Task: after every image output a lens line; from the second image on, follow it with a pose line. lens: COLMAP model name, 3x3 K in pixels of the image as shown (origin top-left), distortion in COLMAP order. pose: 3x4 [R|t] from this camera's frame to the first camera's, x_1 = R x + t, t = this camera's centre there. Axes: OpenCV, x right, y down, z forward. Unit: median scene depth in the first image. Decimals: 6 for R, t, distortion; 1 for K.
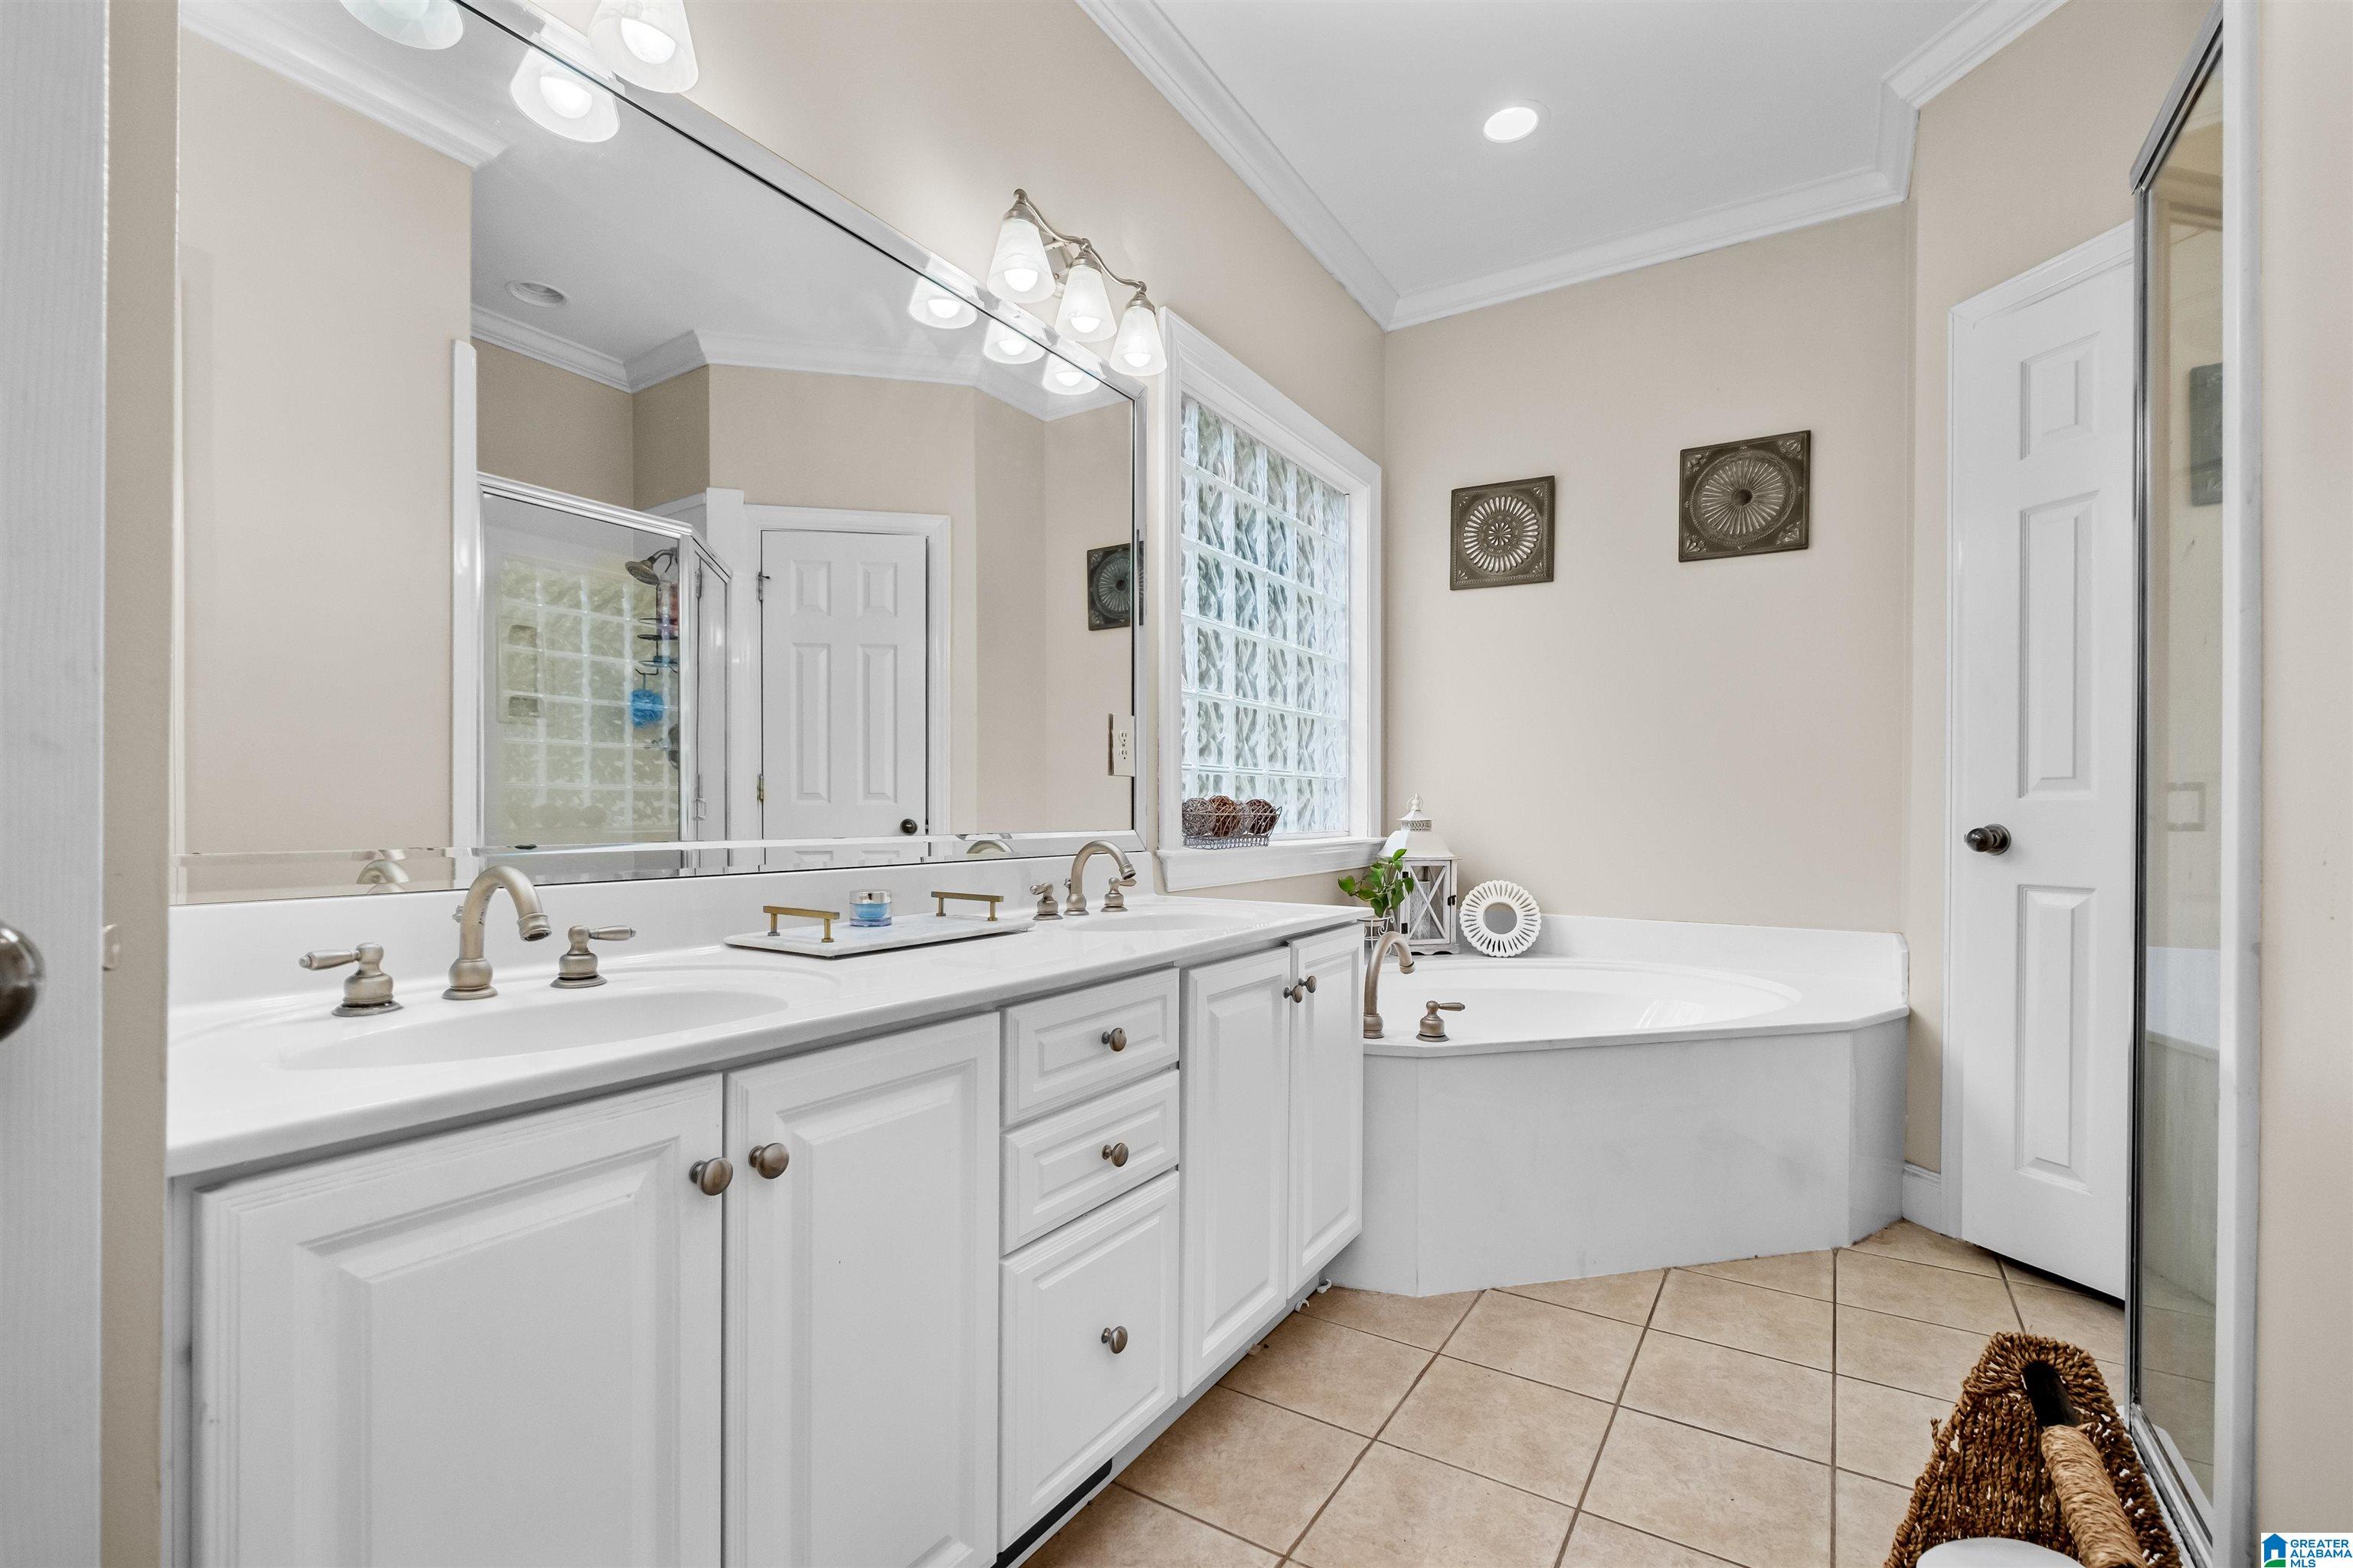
lens RADIAL K [[1025.0, 0, 1175.6], [0, 1025.0, 786.2], [0, 0, 1]] dist [-0.005008, -0.000783]
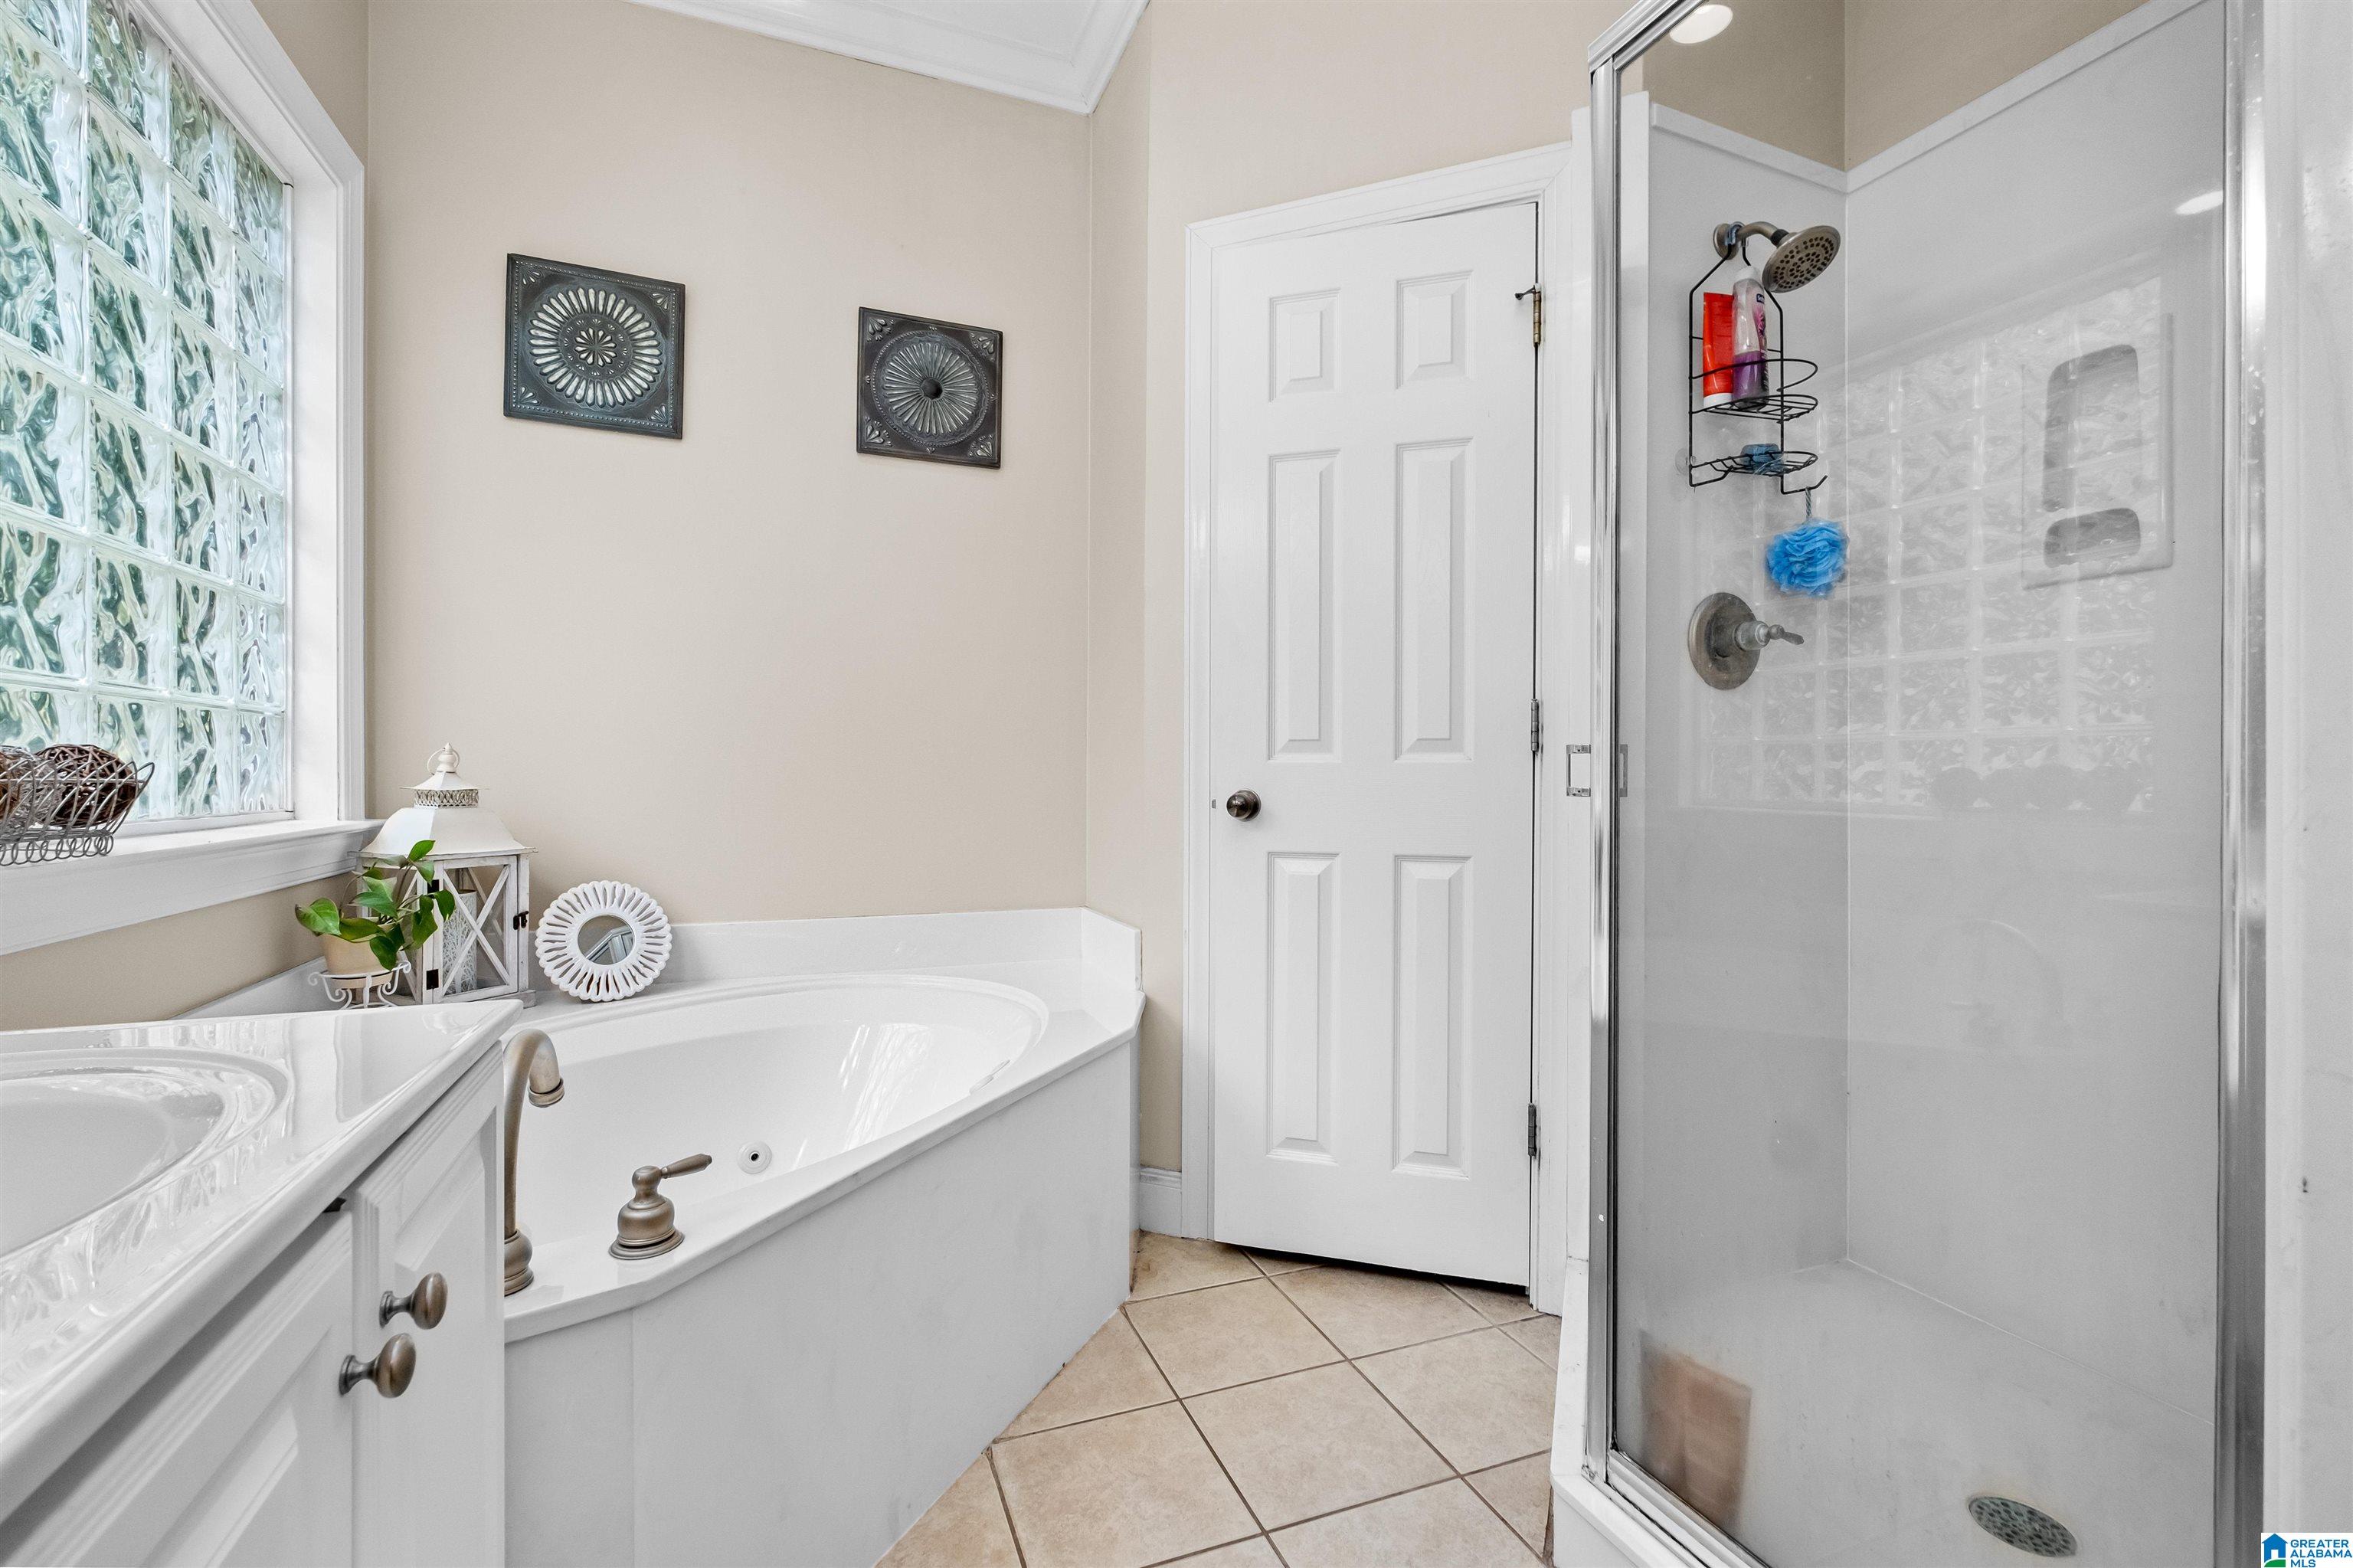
lens RADIAL K [[1025.0, 0, 1175.6], [0, 1025.0, 786.2], [0, 0, 1]] dist [-0.005008, -0.000783]
pose [[0.586908, -0.008246, 0.809612, 0.006051], [-0.020294, 0.999484, 0.024892, 0.008771], [-0.809399, -0.031040, 0.586438, 0.337892]]
